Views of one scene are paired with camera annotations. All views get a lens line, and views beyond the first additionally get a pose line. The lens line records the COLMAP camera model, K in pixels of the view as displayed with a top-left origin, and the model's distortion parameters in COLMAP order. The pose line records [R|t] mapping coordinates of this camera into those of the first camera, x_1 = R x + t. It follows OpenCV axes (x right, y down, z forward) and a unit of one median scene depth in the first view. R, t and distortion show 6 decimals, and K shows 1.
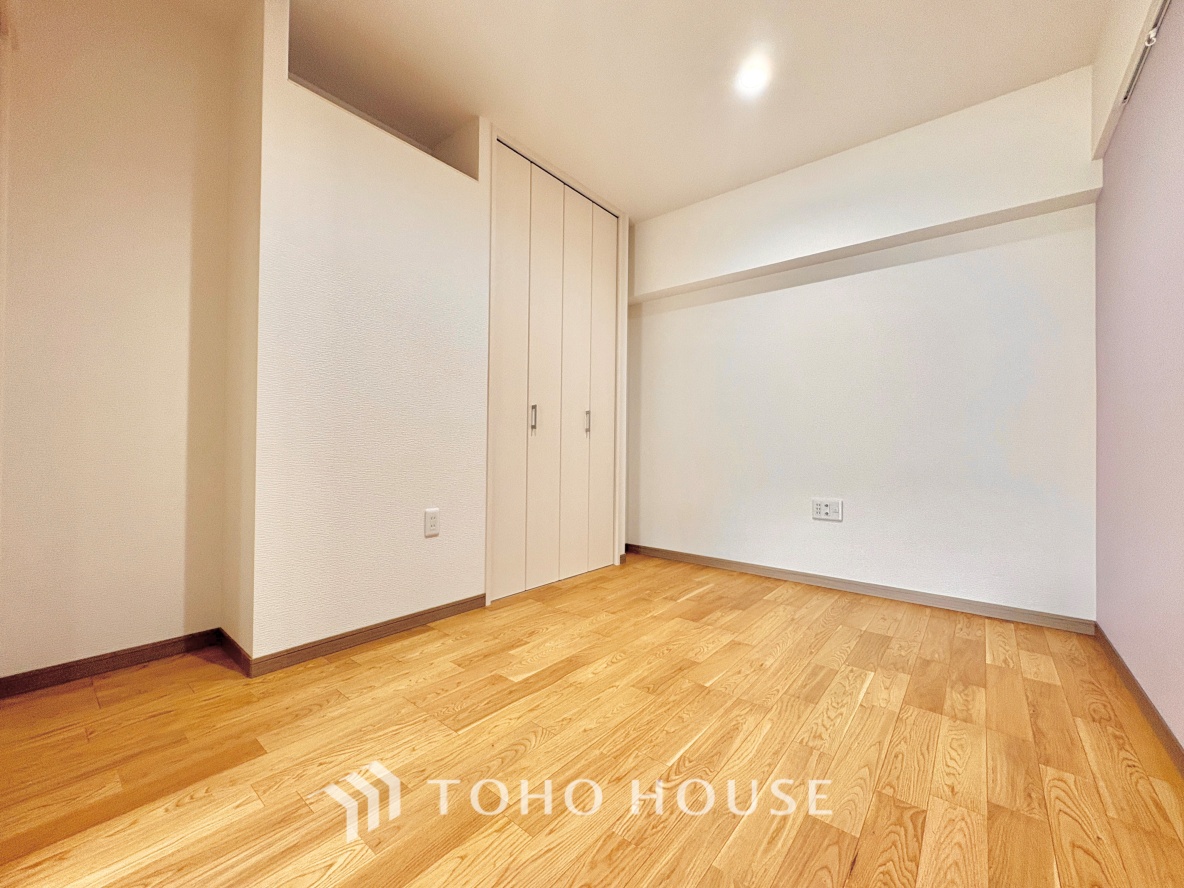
lens RADIAL K [[472.9, 0, 601.2], [0, 472.9, 436.1], [0, 0, 1]] dist [-0.001249, 0.001135]
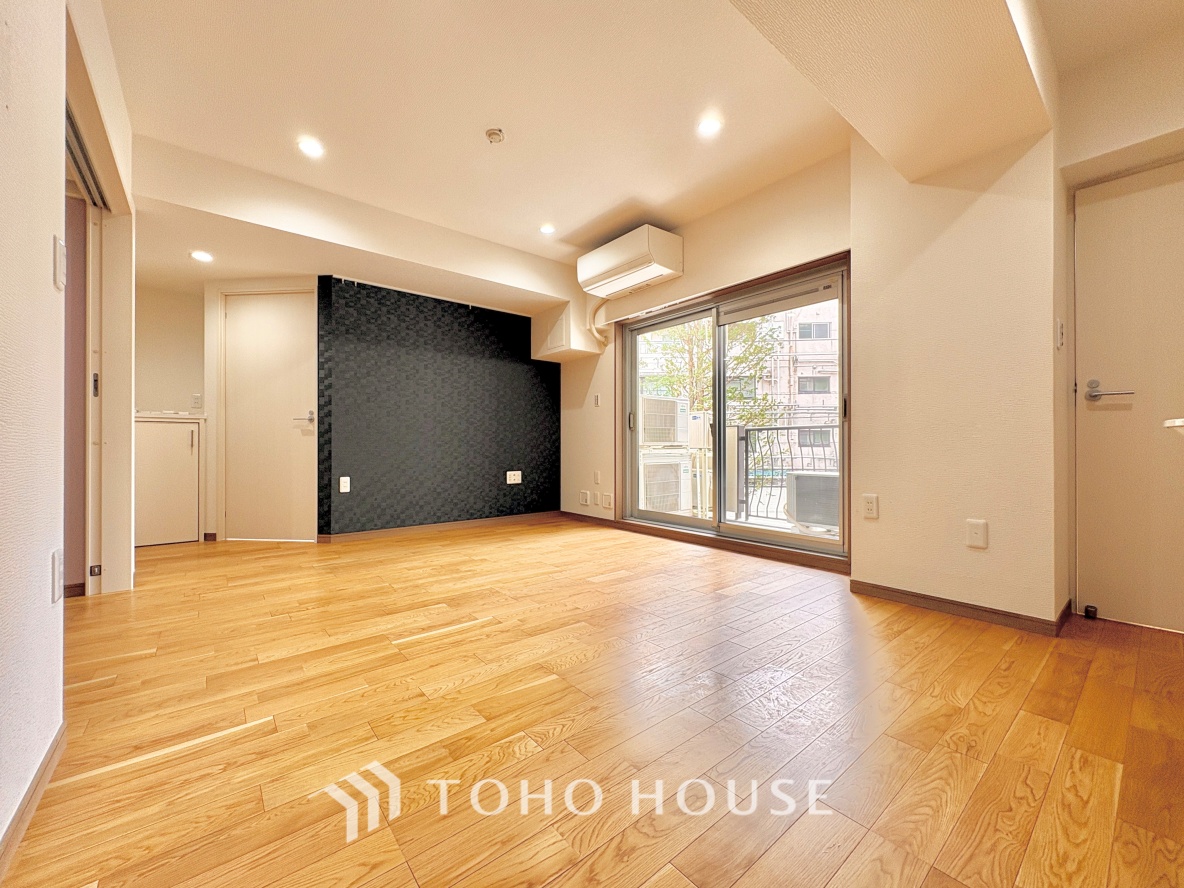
lens RADIAL K [[472.9, 0, 591.4], [0, 472.9, 445.3], [0, 0, 1]] dist [-0.001249, 0.001135]
pose [[-0.981824, -0.004949, 0.189731, -3.238936], [-0.008679, 0.999785, -0.018834, 0.335477], [-0.189597, -0.020138, -0.981655, 8.613688]]
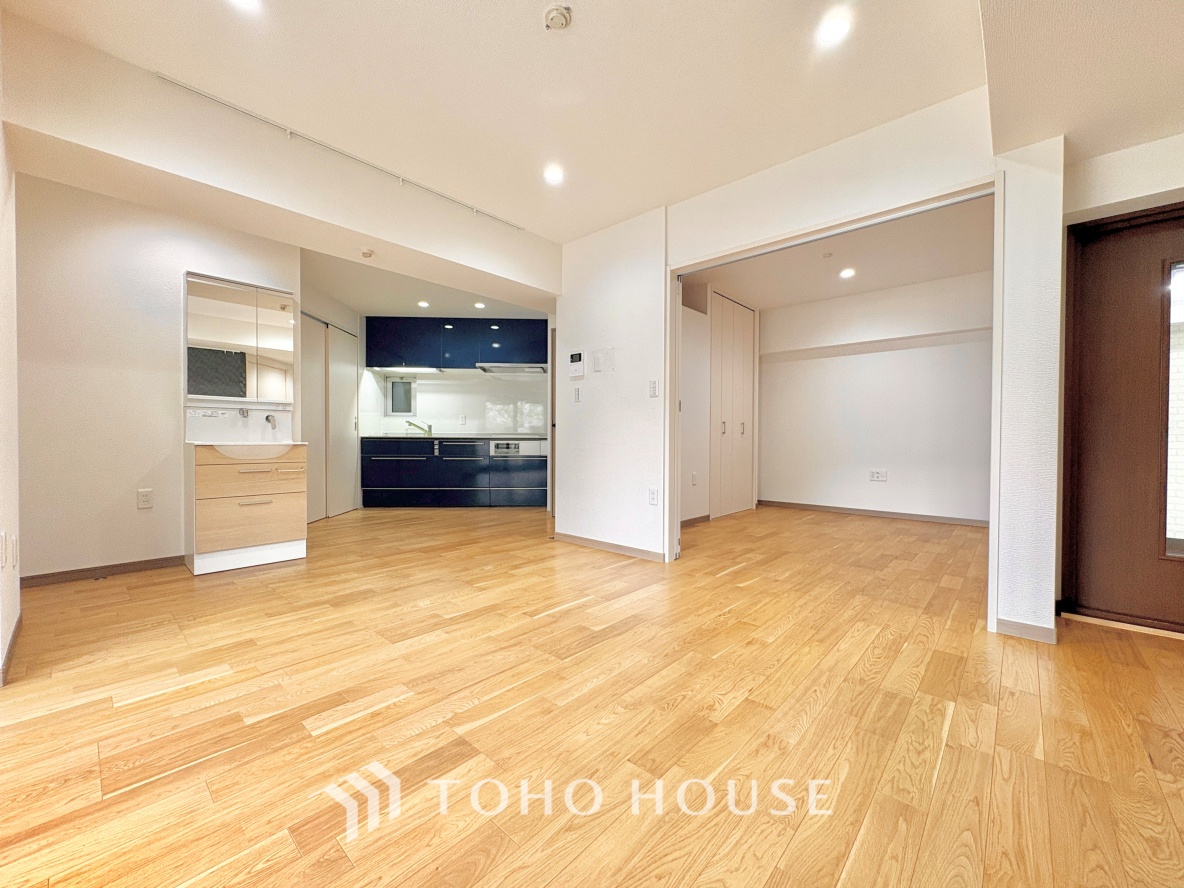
lens RADIAL K [[472.9, 0, 591.9], [0, 472.9, 445.4], [0, 0, 1]] dist [-0.001249, 0.001135]
pose [[0.999030, -0.000319, -0.044032, -0.523252], [0.001804, 0.999431, 0.033686, -0.032531], [0.043996, -0.033732, 0.998462, -0.850529]]
